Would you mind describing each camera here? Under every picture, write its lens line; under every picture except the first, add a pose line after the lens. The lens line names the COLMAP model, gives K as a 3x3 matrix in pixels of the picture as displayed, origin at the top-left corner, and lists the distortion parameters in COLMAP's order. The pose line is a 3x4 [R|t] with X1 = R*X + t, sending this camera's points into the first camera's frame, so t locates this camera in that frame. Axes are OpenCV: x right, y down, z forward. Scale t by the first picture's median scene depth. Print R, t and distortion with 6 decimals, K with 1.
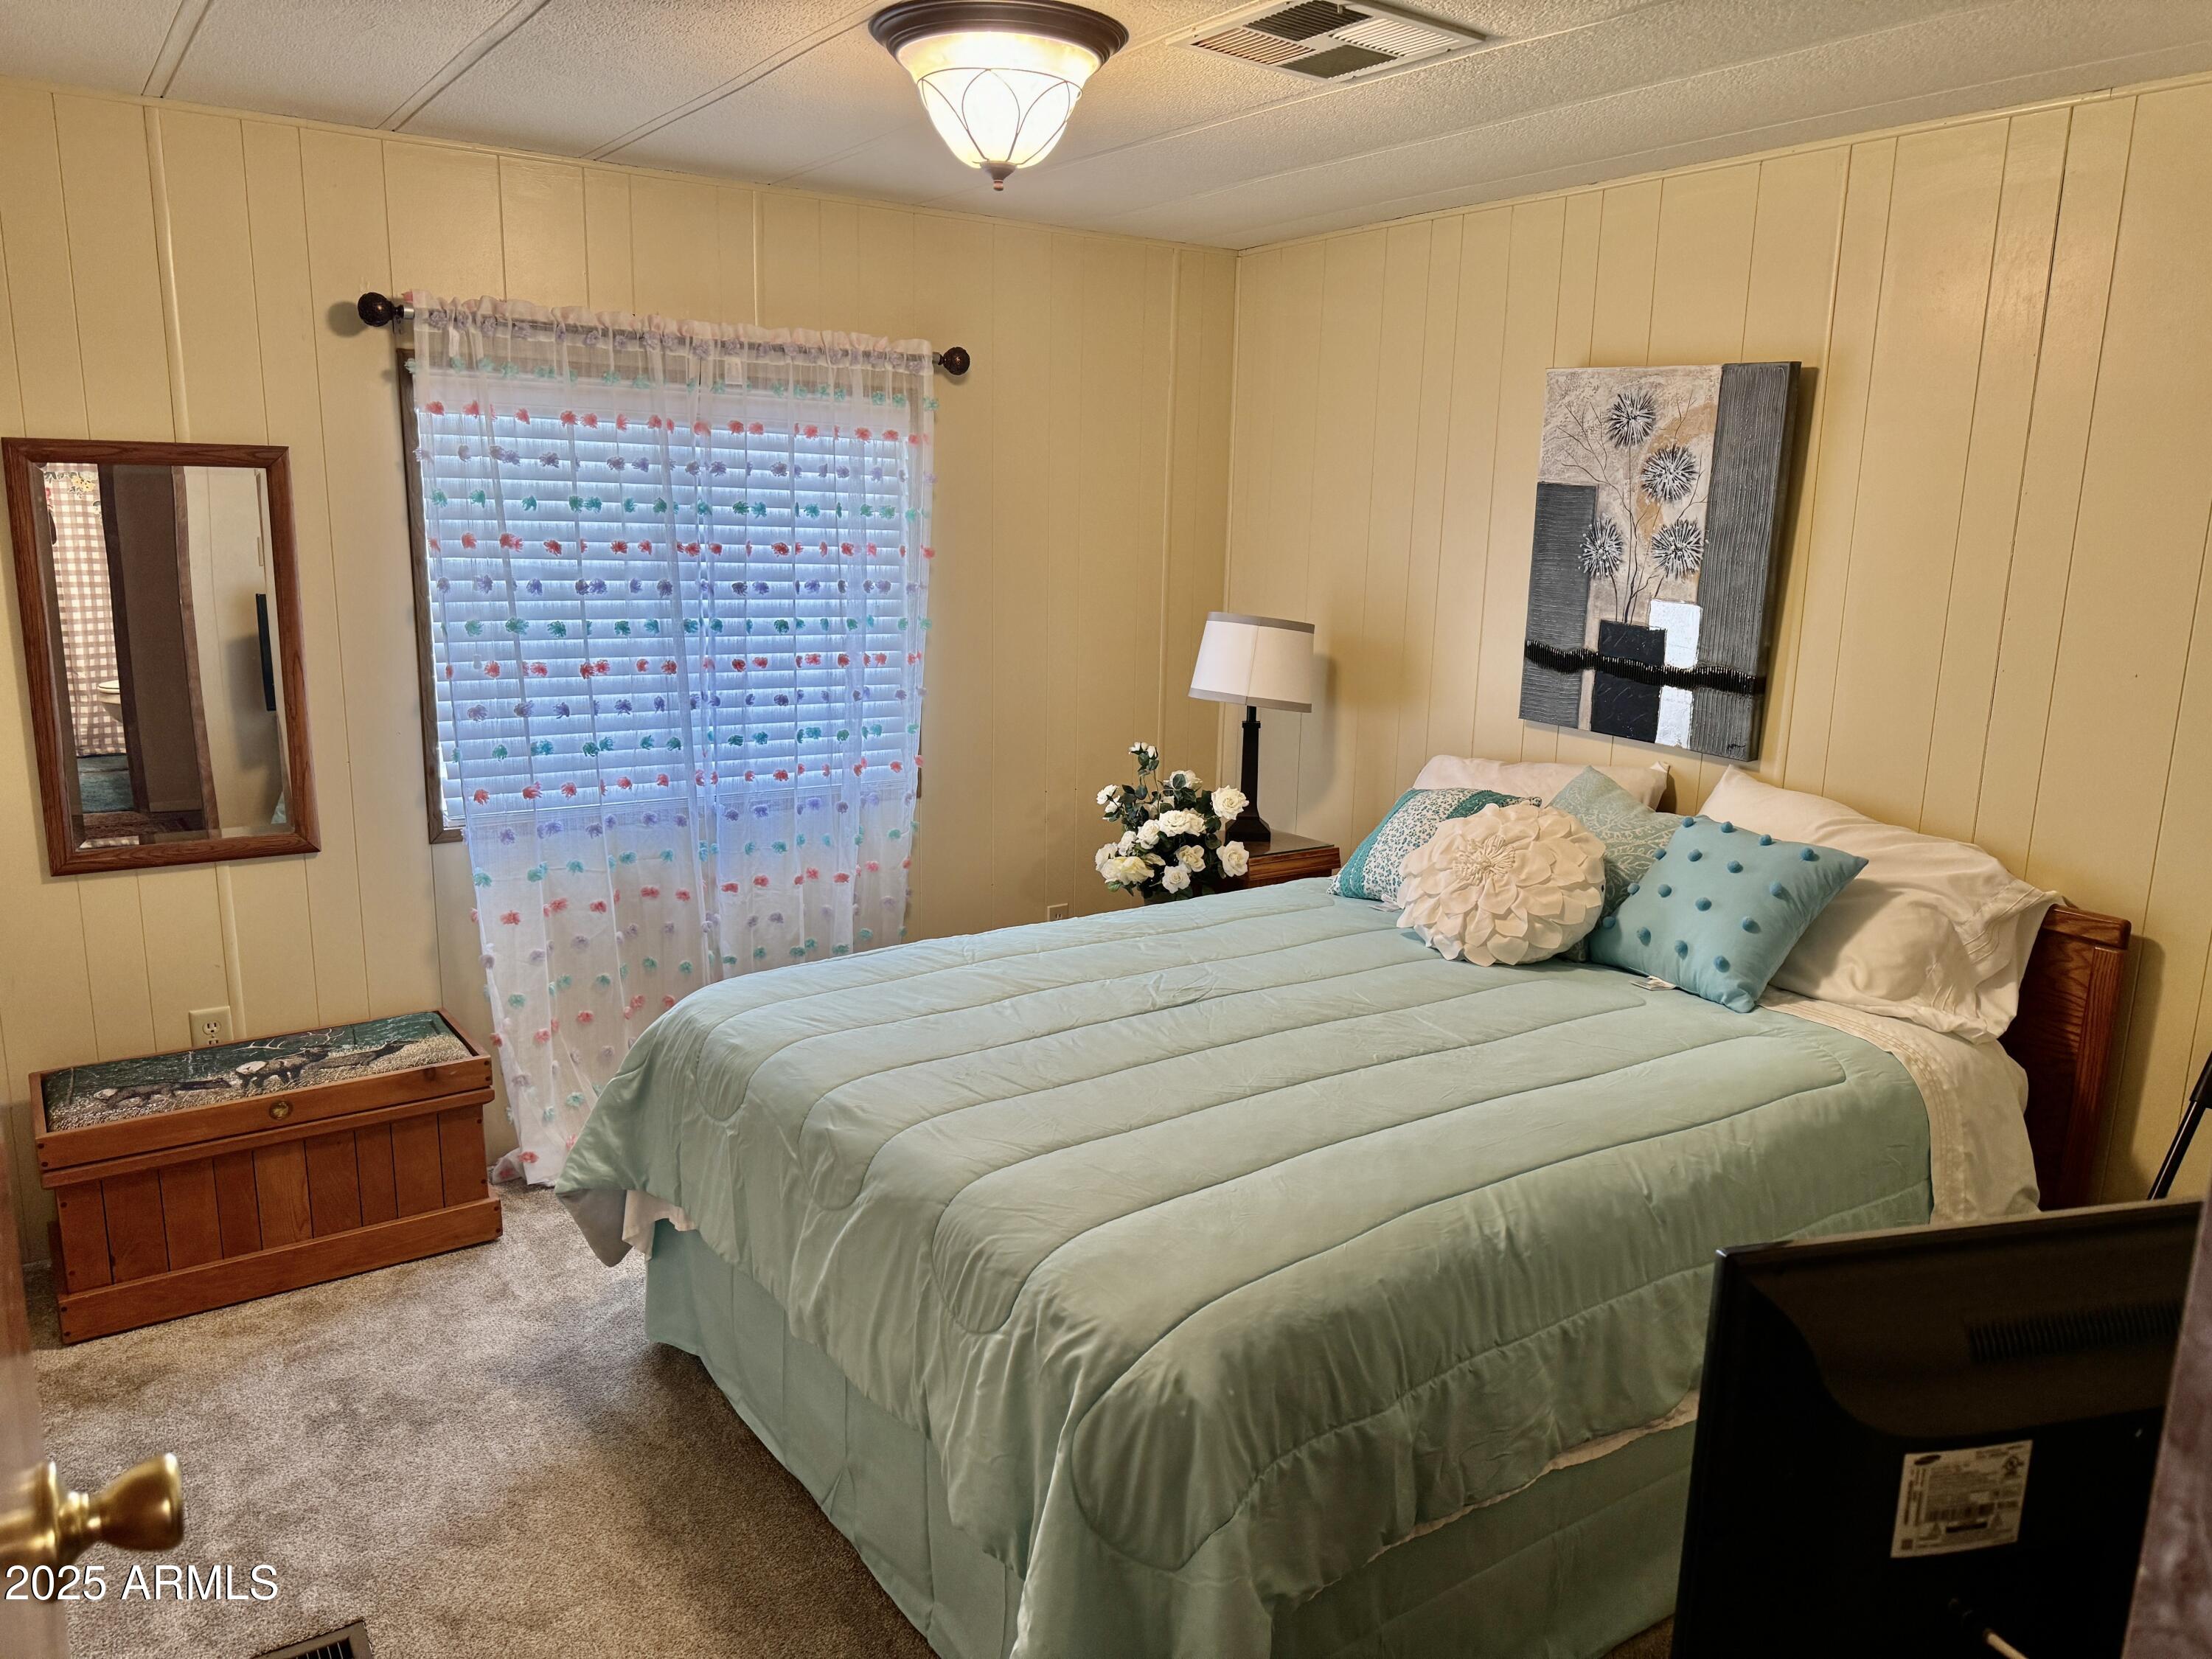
lens RADIAL K [[1550.7, 0, 1106.0], [0, 1550.7, 829.5], [0, 0, 1]] dist [0.178843, -0.261039]
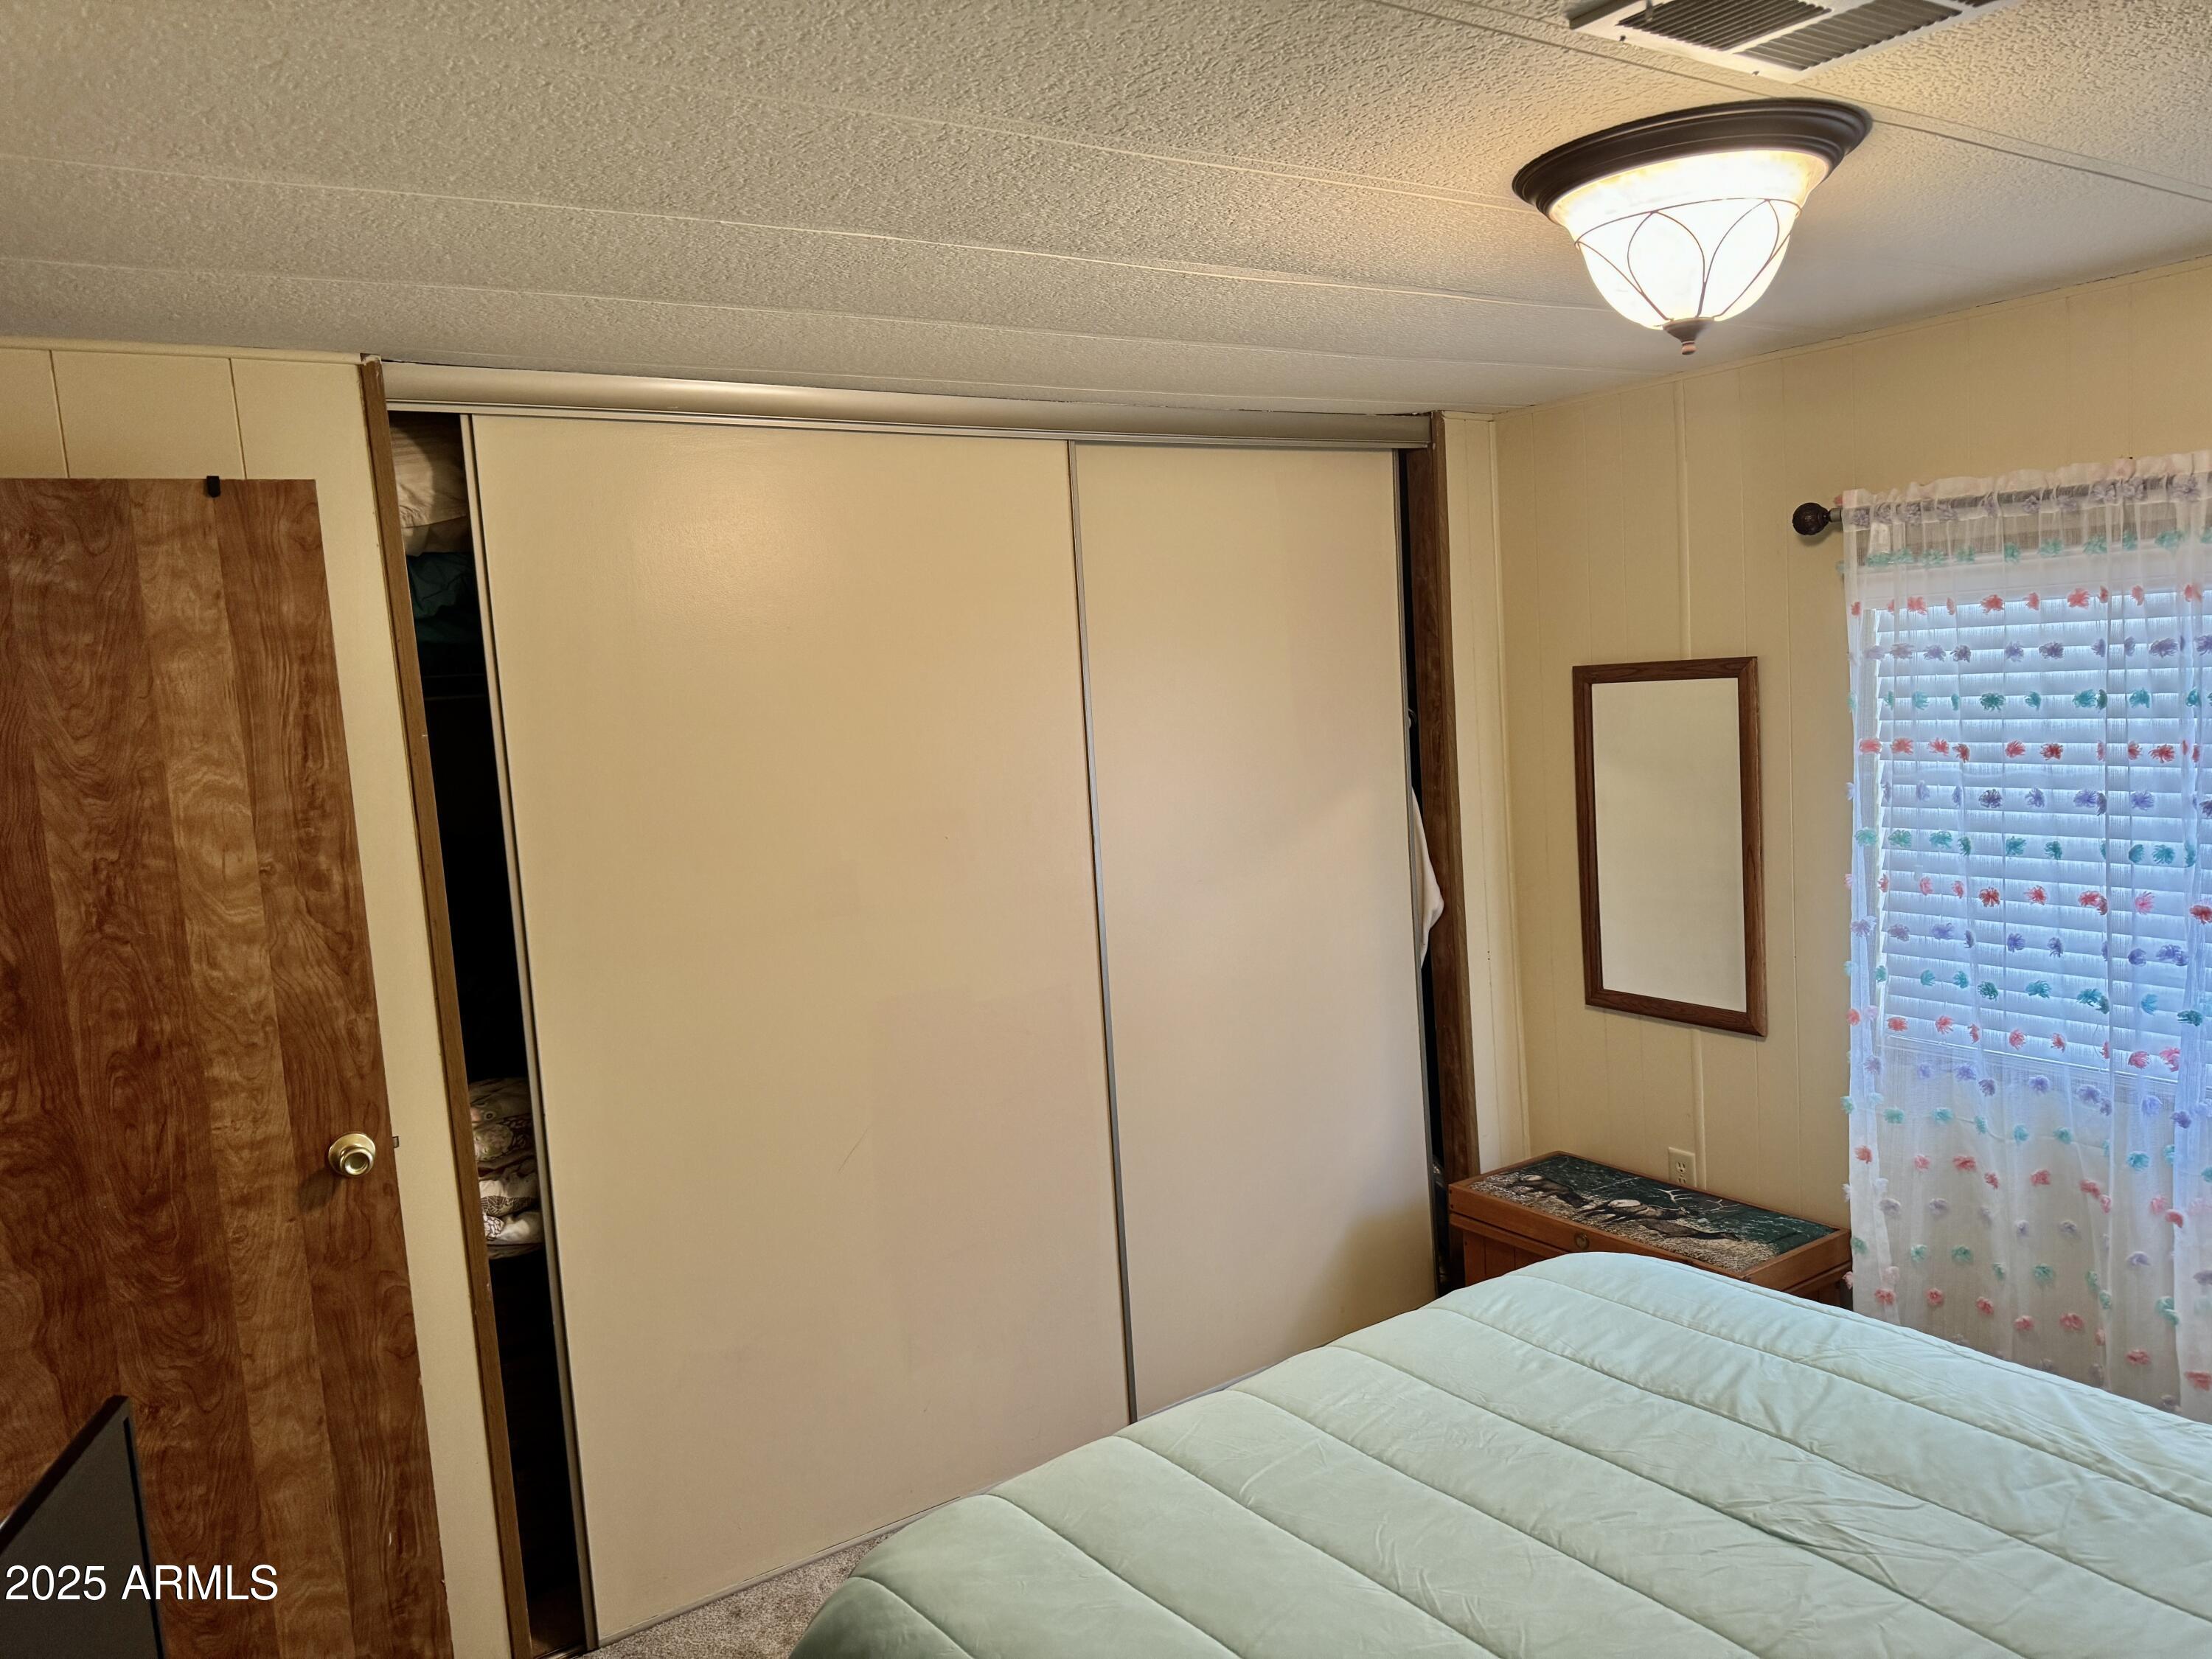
lens RADIAL K [[1550.7, 0, 1106.0], [0, 1550.7, 829.5], [0, 0, 1]] dist [0.178843, -0.261039]
pose [[0.006765, 0.084827, -0.996373, 0.552007], [-0.140901, 0.986536, 0.083032, -0.151897], [0.990001, 0.139828, 0.018626, 0.564537]]
